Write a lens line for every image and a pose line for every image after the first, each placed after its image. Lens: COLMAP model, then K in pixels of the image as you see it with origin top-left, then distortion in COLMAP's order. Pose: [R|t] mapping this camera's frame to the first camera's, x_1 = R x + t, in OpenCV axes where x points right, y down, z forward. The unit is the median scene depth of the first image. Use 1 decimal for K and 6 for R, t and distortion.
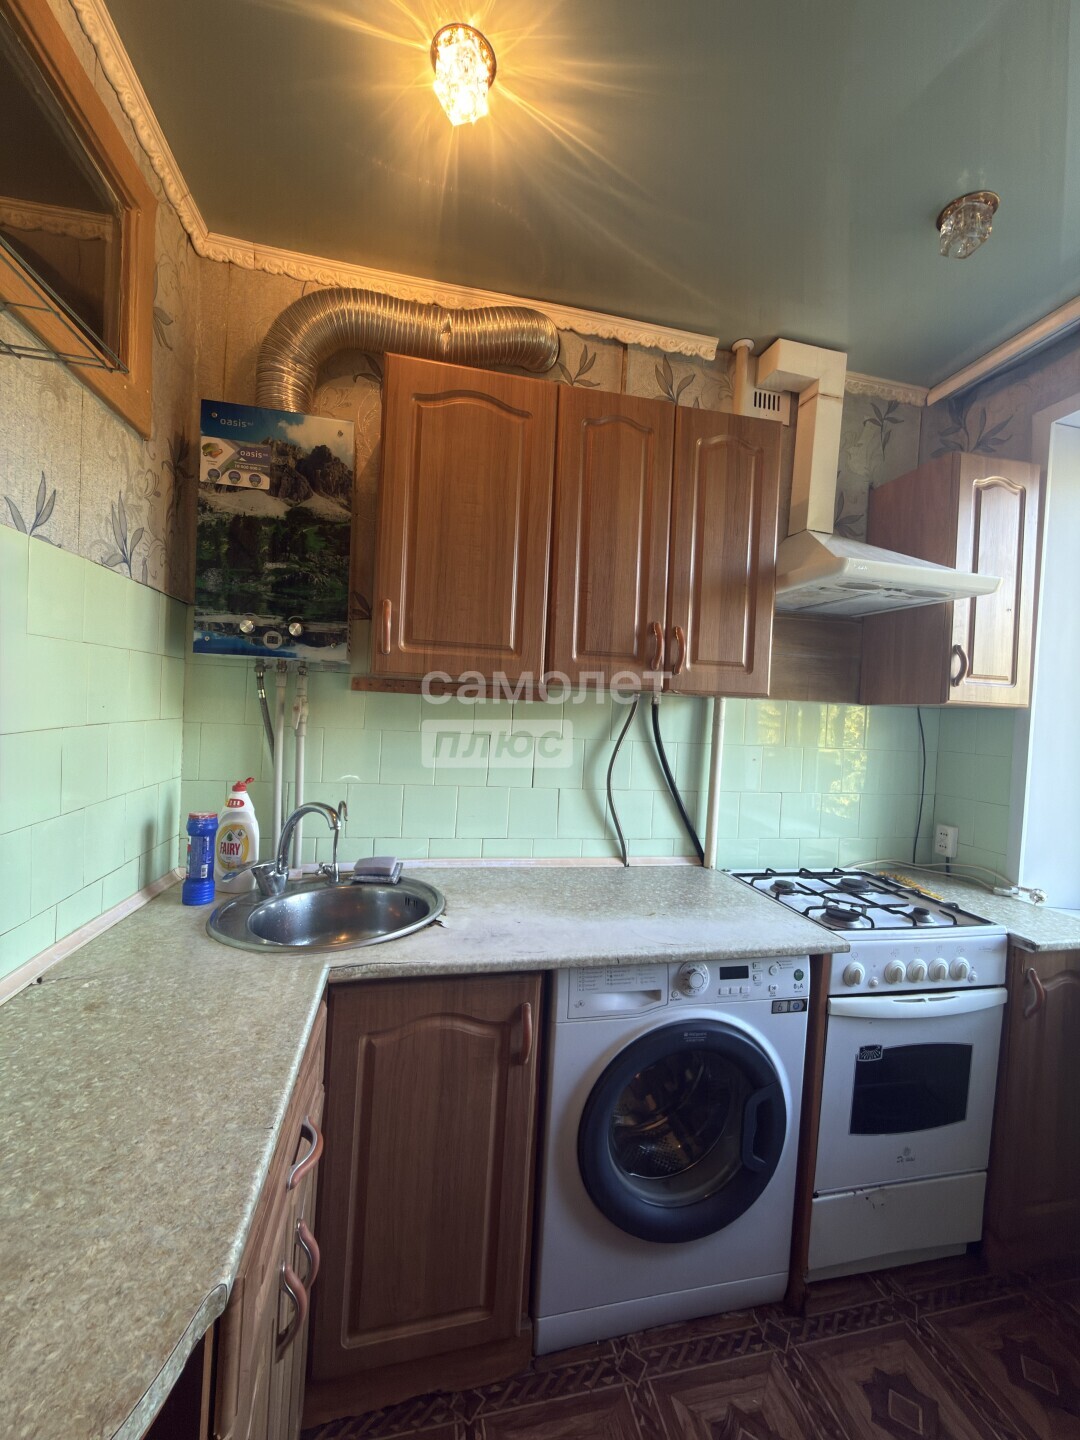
lens RADIAL K [[574.0, 0, 540.4], [0, 574.0, 717.3], [0, 0, 1]] dist [0.000524, -0.000135]
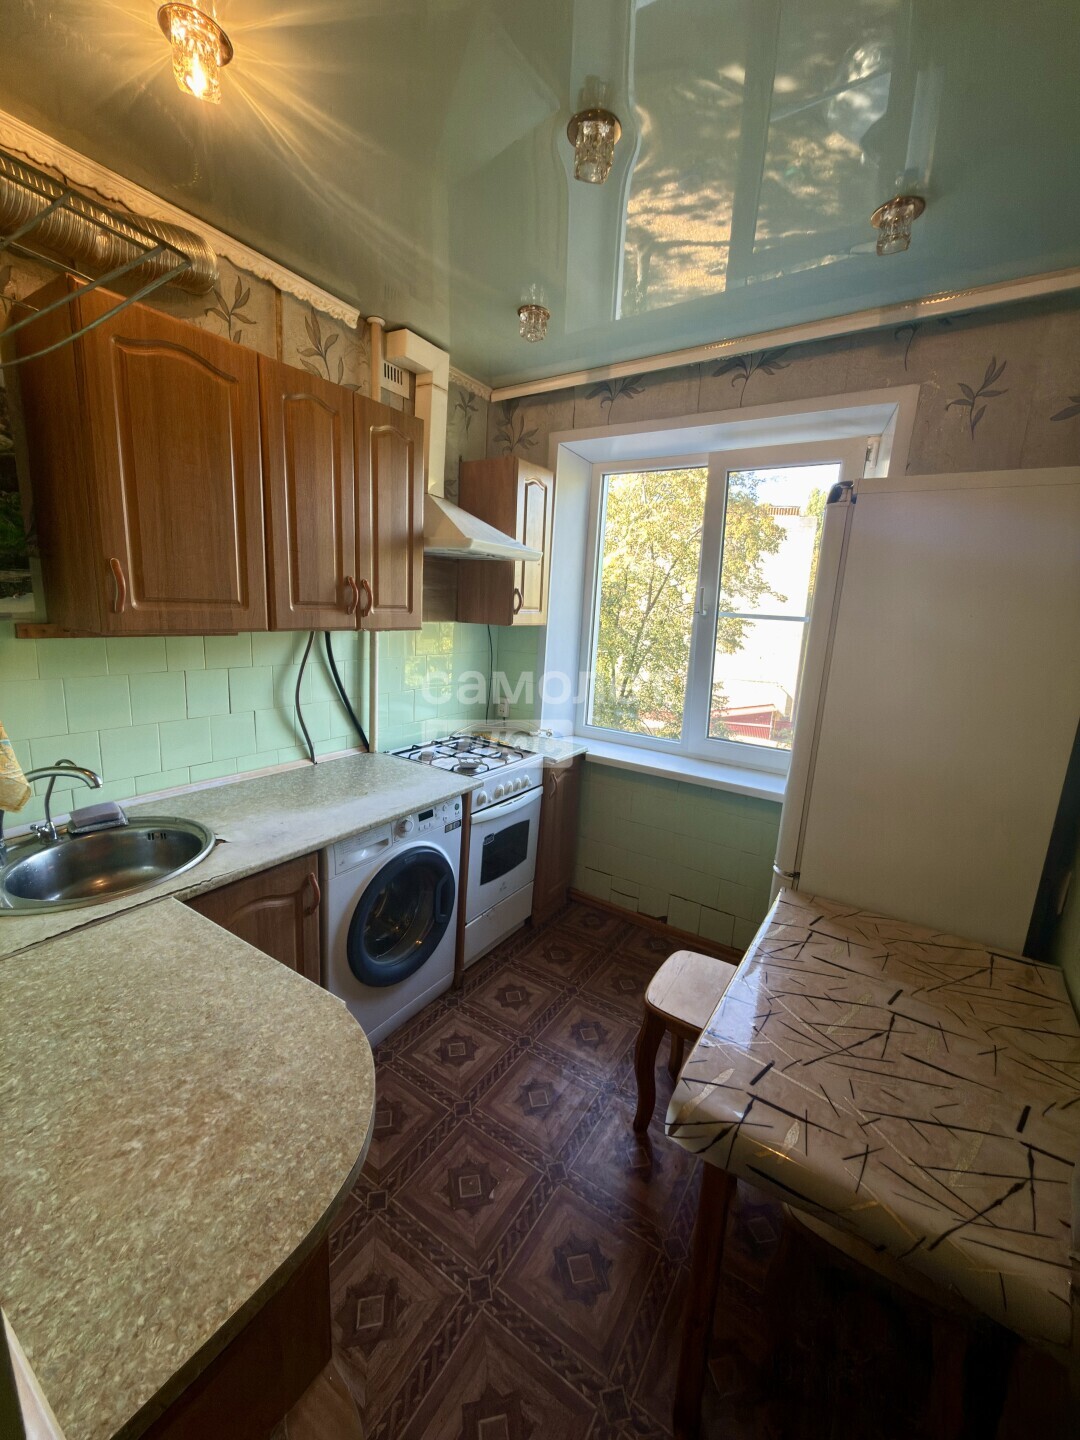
lens RADIAL K [[574.0, 0, 541.8], [0, 574.0, 715.1], [0, 0, 1]] dist [0.000524, -0.000135]
pose [[0.713043, -0.144091, 0.686154, -0.416416], [-0.011837, 0.976040, 0.217268, -0.148481], [-0.701021, -0.163043, 0.694253, -0.237434]]
